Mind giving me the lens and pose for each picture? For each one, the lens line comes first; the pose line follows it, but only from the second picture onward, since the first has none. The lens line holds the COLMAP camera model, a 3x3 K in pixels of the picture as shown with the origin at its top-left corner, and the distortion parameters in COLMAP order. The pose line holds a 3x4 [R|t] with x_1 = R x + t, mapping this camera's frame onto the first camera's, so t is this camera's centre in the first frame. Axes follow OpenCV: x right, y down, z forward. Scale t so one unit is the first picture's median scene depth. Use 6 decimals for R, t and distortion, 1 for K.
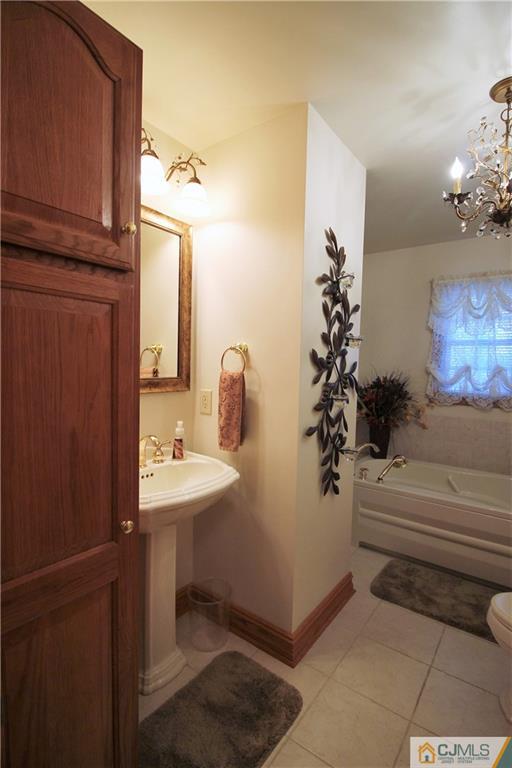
lens RADIAL K [[353.1, 0, 253.4], [0, 353.1, 383.3], [0, 0, 1]] dist [0.002793, -0.014324]
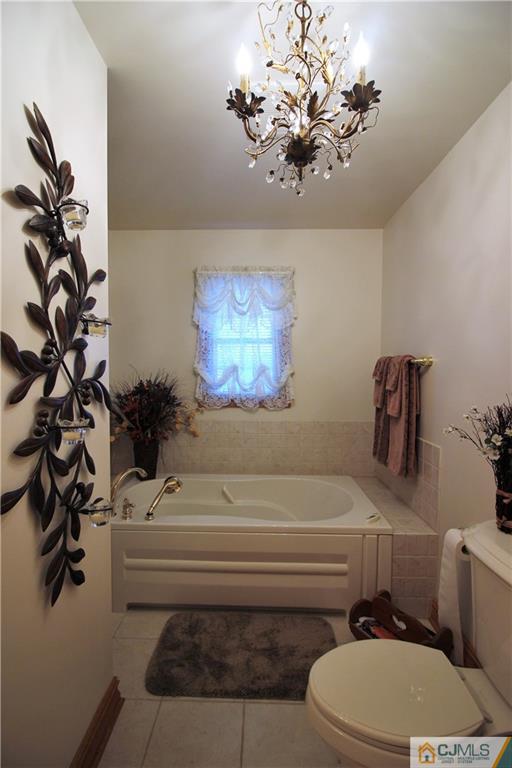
lens RADIAL K [[353.1, 0, 253.4], [0, 353.1, 383.3], [0, 0, 1]] dist [0.002793, -0.014324]
pose [[0.798412, -0.044272, 0.600482, 0.104375], [0.048113, 0.998795, 0.009667, -0.010785], [-0.600186, 0.021173, 0.799580, 0.283017]]
